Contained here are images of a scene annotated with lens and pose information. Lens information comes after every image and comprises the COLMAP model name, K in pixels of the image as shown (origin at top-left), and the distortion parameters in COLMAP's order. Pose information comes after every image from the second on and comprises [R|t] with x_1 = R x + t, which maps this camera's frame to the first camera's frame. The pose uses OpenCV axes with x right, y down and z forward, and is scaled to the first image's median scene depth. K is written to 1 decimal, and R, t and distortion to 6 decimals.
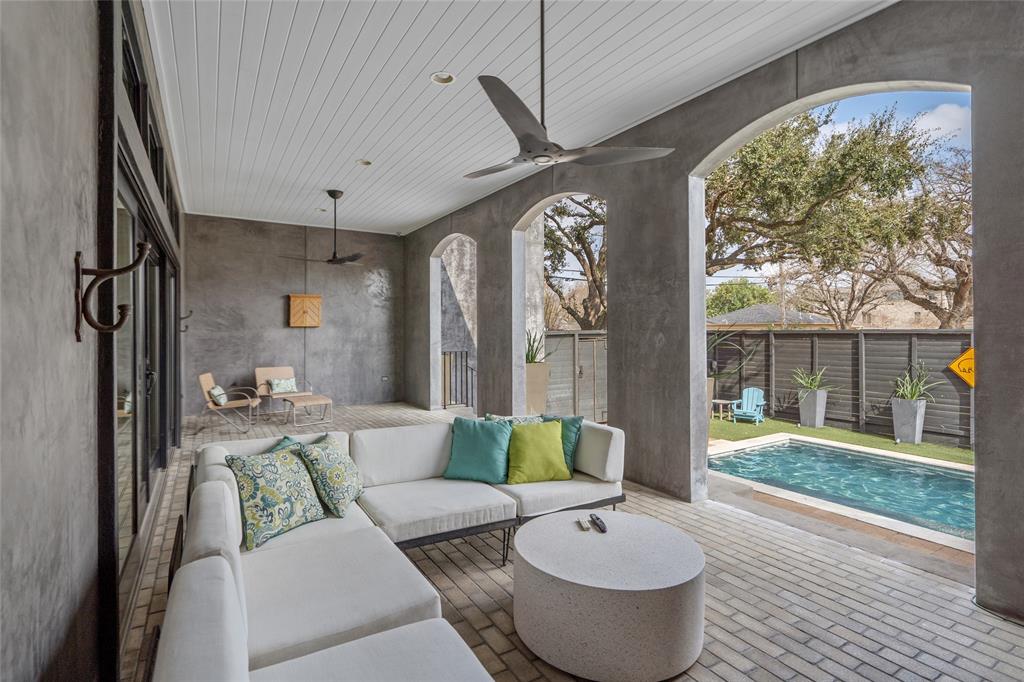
lens RADIAL K [[491.0, 0, 491.4], [0, 491.0, 325.3], [0, 0, 1]] dist [0.000549, 0.000211]
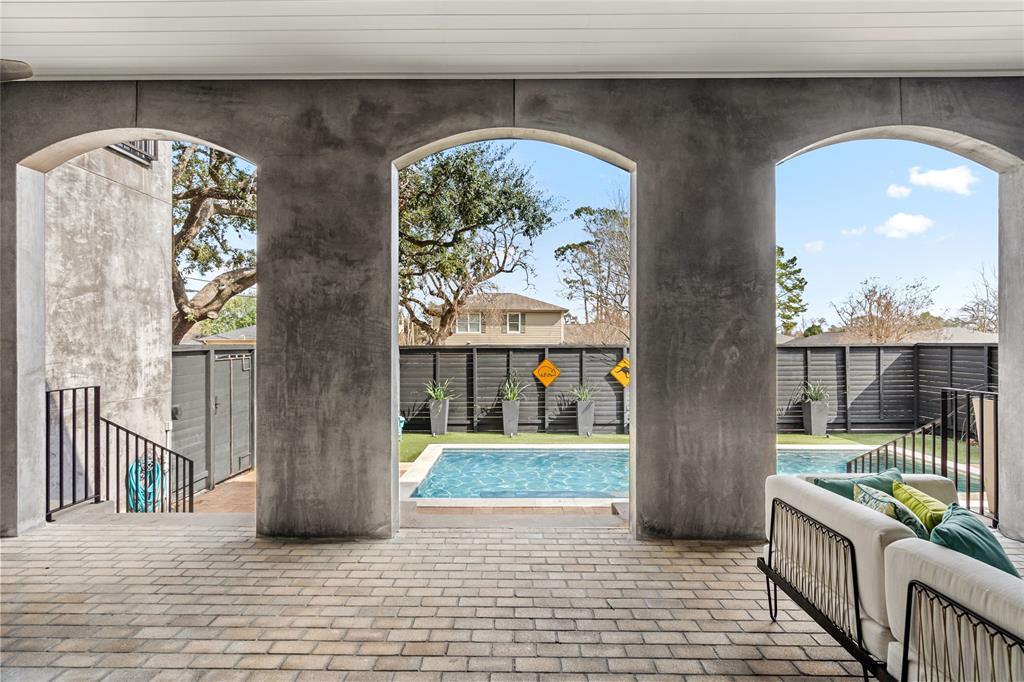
lens RADIAL K [[483.8, 0, 508.6], [0, 483.8, 344.2], [0, 0, 1]] dist [0.002809, 0.000510]
pose [[0.514306, 0.006235, 0.857584, -0.500737], [-0.011354, 0.999935, -0.000460, 0.015821], [-0.857532, -0.009500, 0.514344, 0.840685]]
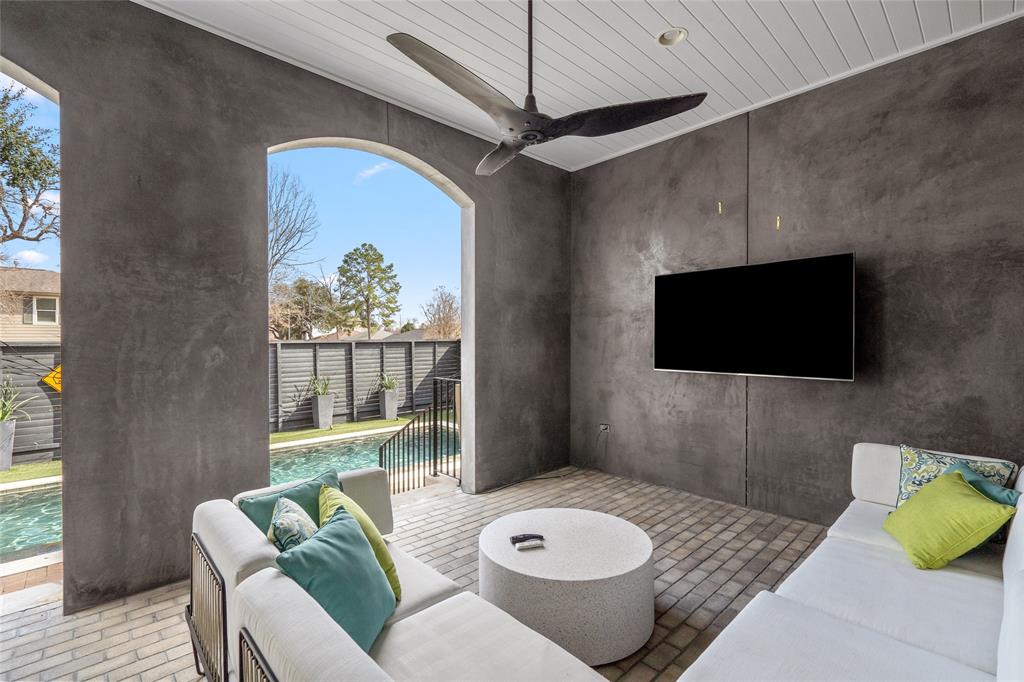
lens RADIAL K [[463.3, 0, 510.2], [0, 463.3, 344.3], [0, 0, 1]] dist [0.001424, 0.000289]
pose [[-0.227751, -0.005393, 0.973705, -0.372154], [-0.007092, 0.999967, 0.003879, 0.006772], [-0.973694, -0.006022, -0.227782, 0.686112]]
